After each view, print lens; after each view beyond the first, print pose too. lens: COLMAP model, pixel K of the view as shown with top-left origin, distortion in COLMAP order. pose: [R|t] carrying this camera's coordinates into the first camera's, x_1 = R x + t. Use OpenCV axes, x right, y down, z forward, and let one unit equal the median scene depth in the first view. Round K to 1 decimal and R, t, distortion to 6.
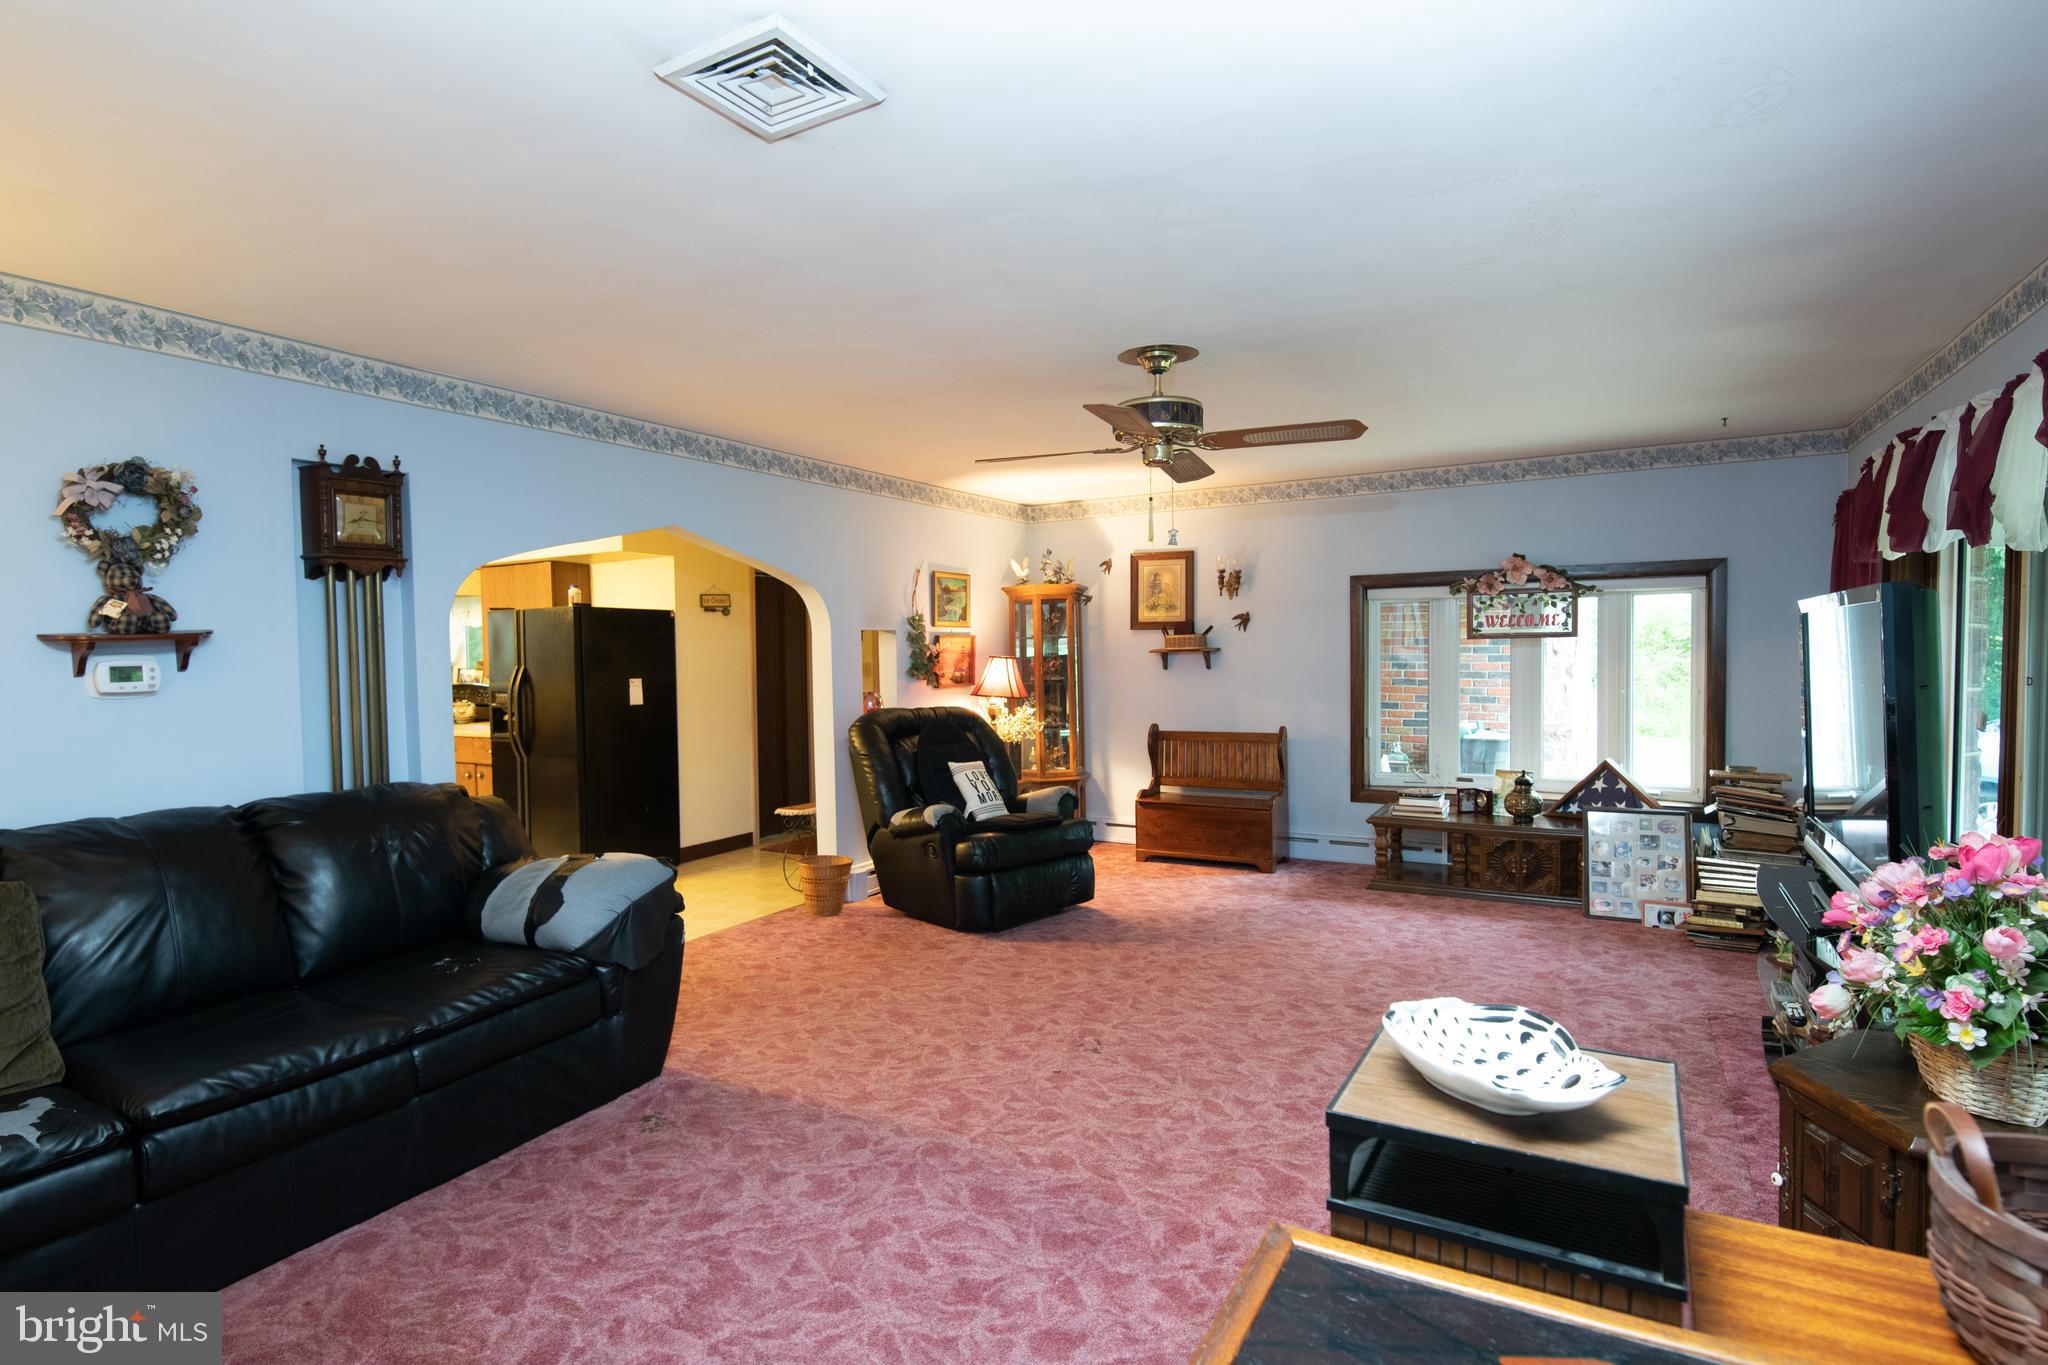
lens RADIAL K [[1024.4, 0, 1024.0], [0, 1024.4, 682.5], [0, 0, 1]] dist [0.000269, -0.000565]
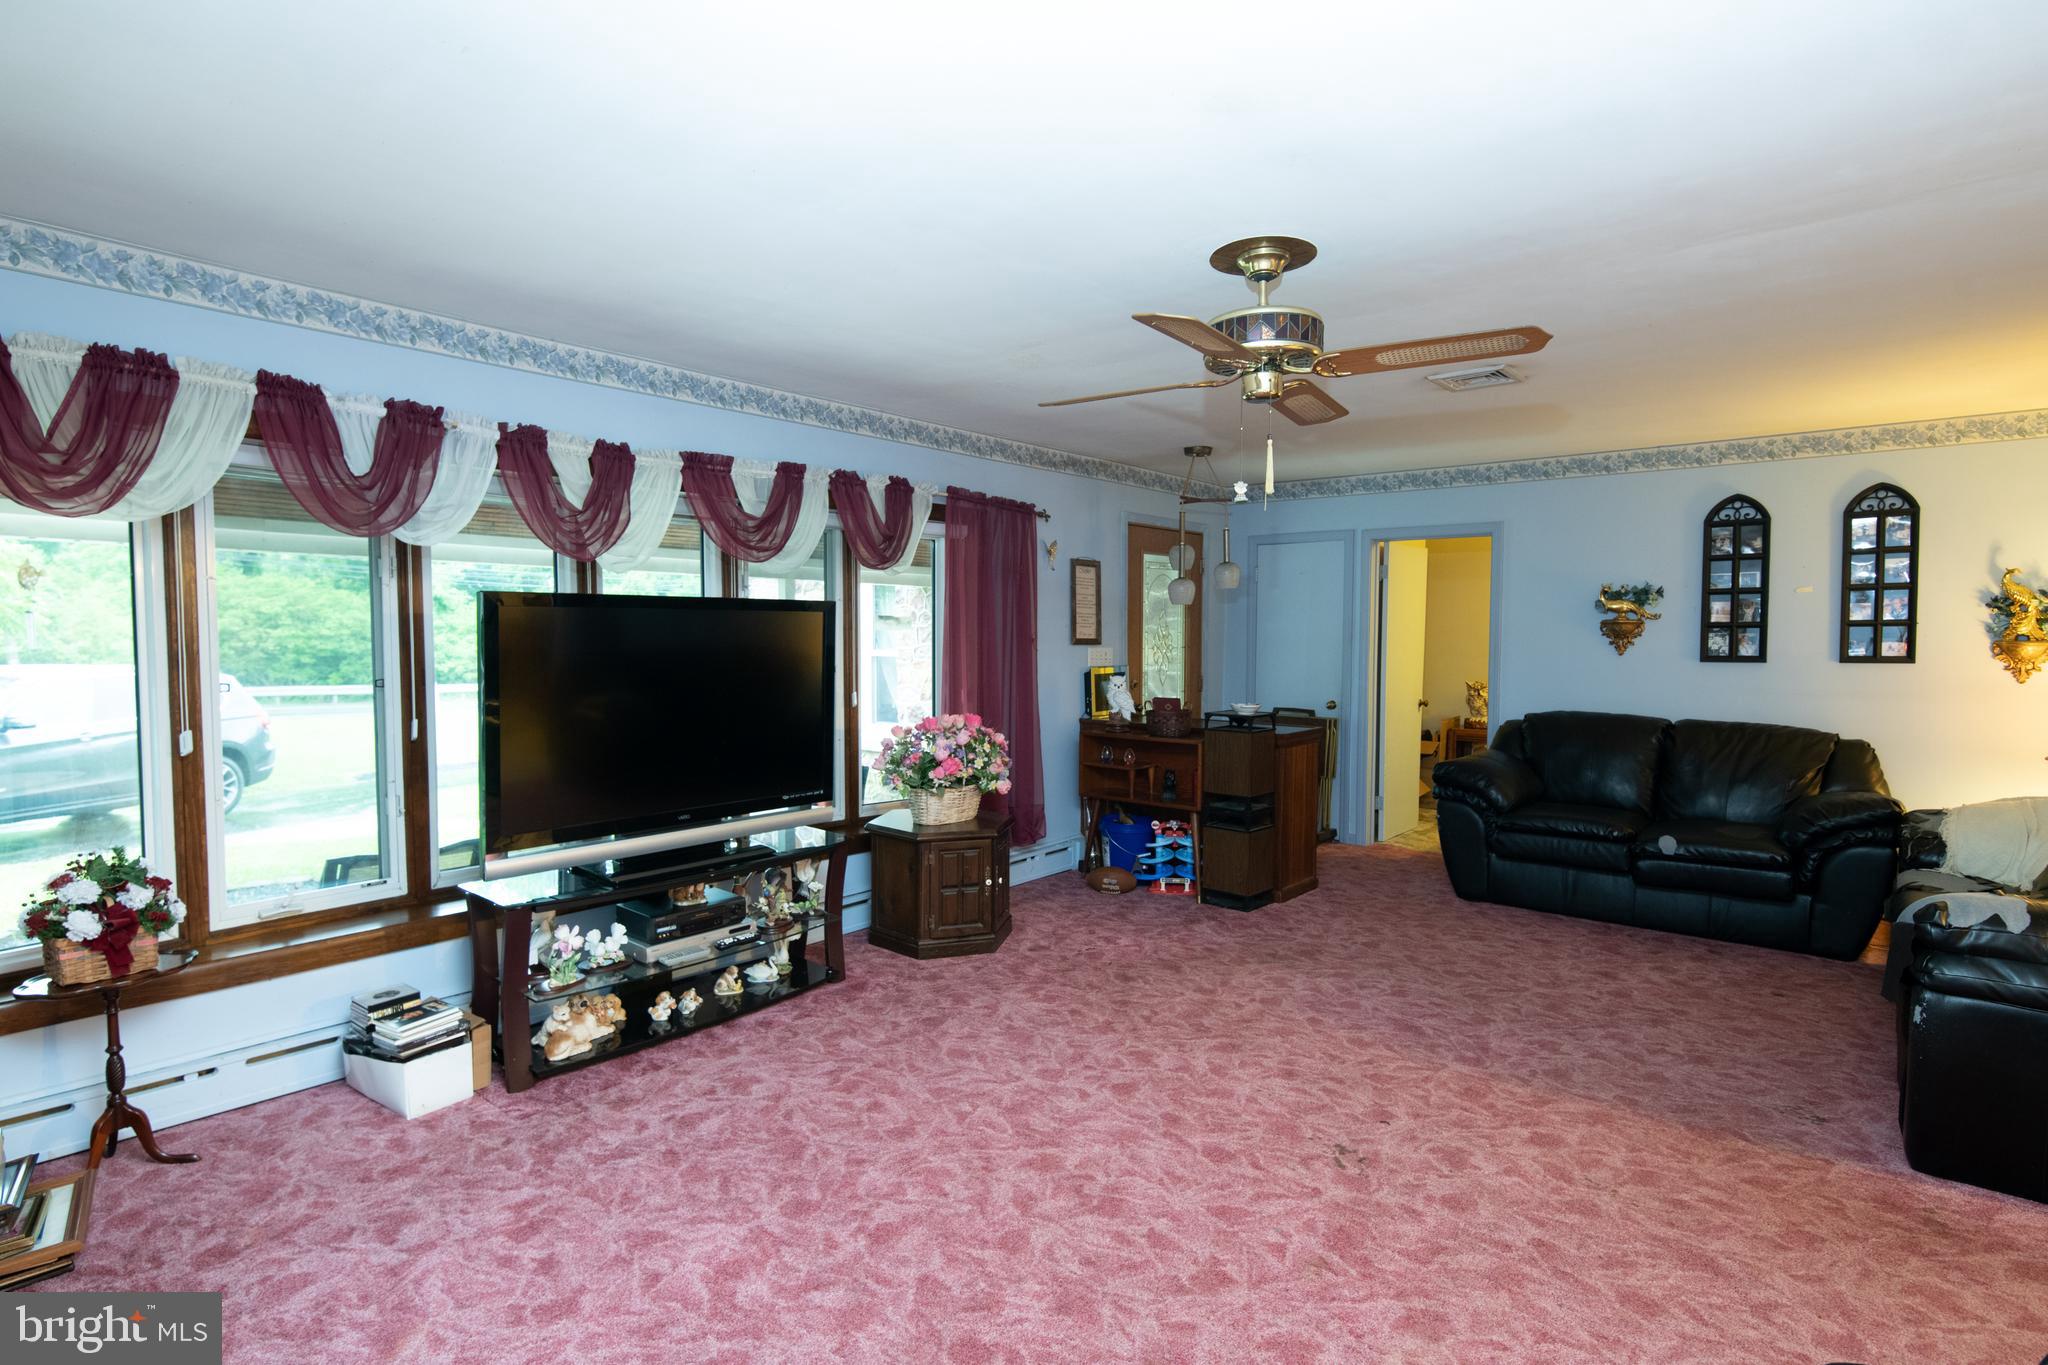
lens RADIAL K [[1024.4, 0, 1024.0], [0, 1024.4, 682.5], [0, 0, 1]] dist [0.000269, -0.000565]
pose [[-0.984531, 0.005088, 0.175135, 0.113910], [0.019106, 0.996735, 0.078444, -0.041836], [-0.174164, 0.080577, -0.981414, 1.203154]]
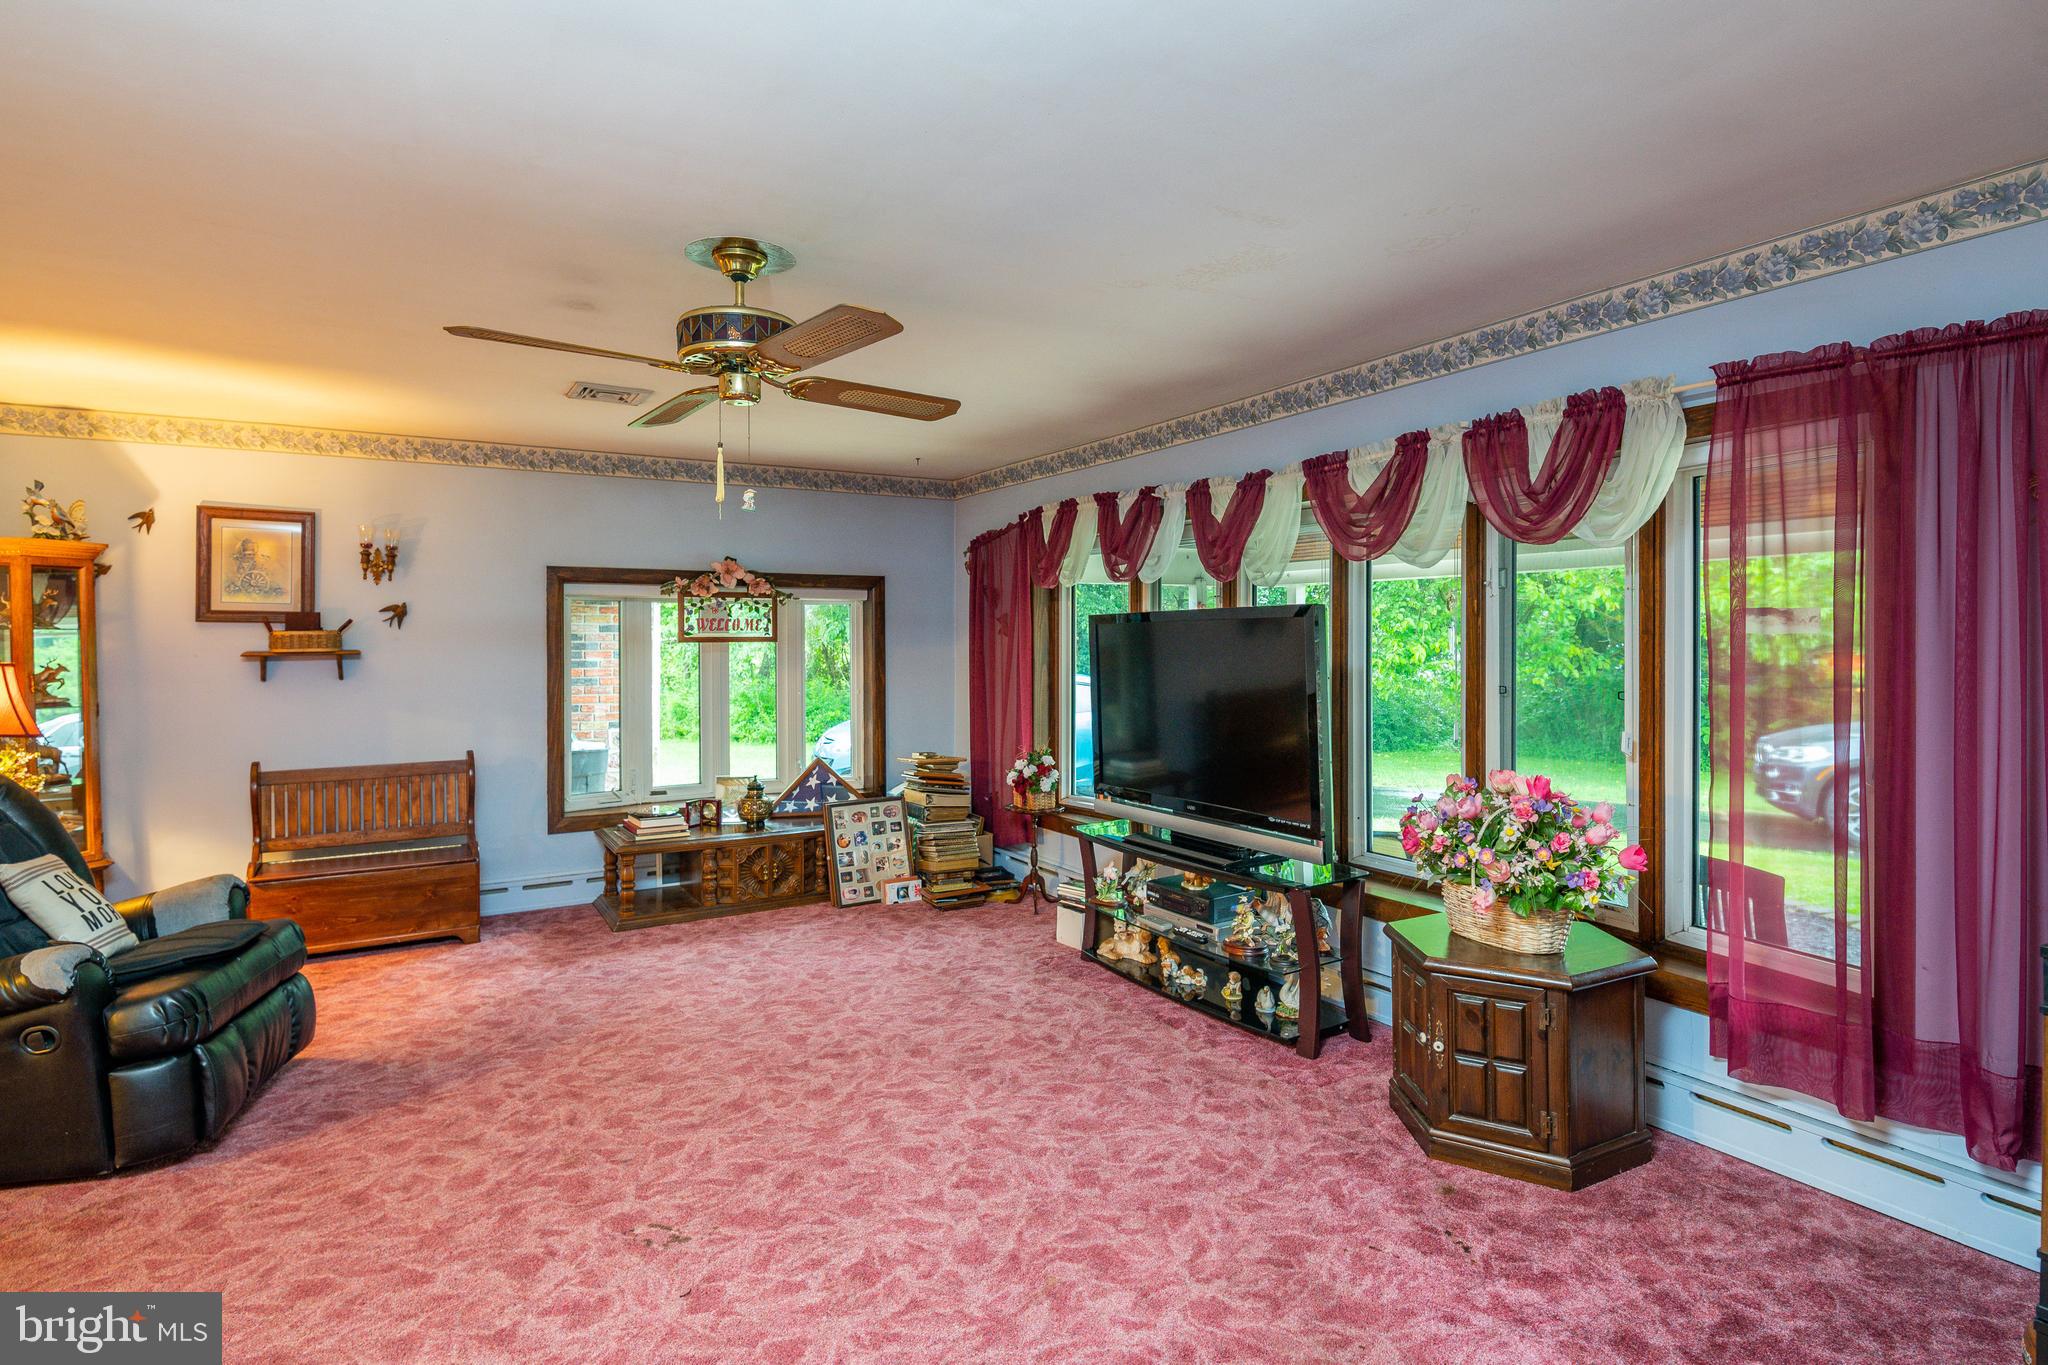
lens RADIAL K [[1037.0, 0, 992.0], [0, 1037.0, 647.8], [0, 0, 1]] dist [0.003750, -0.007755]
pose [[0.503365, 0.009659, 0.864020, -0.285809], [0.026052, 0.999313, -0.026349, -0.005538], [-0.863681, 0.035772, 0.502767, 0.311629]]
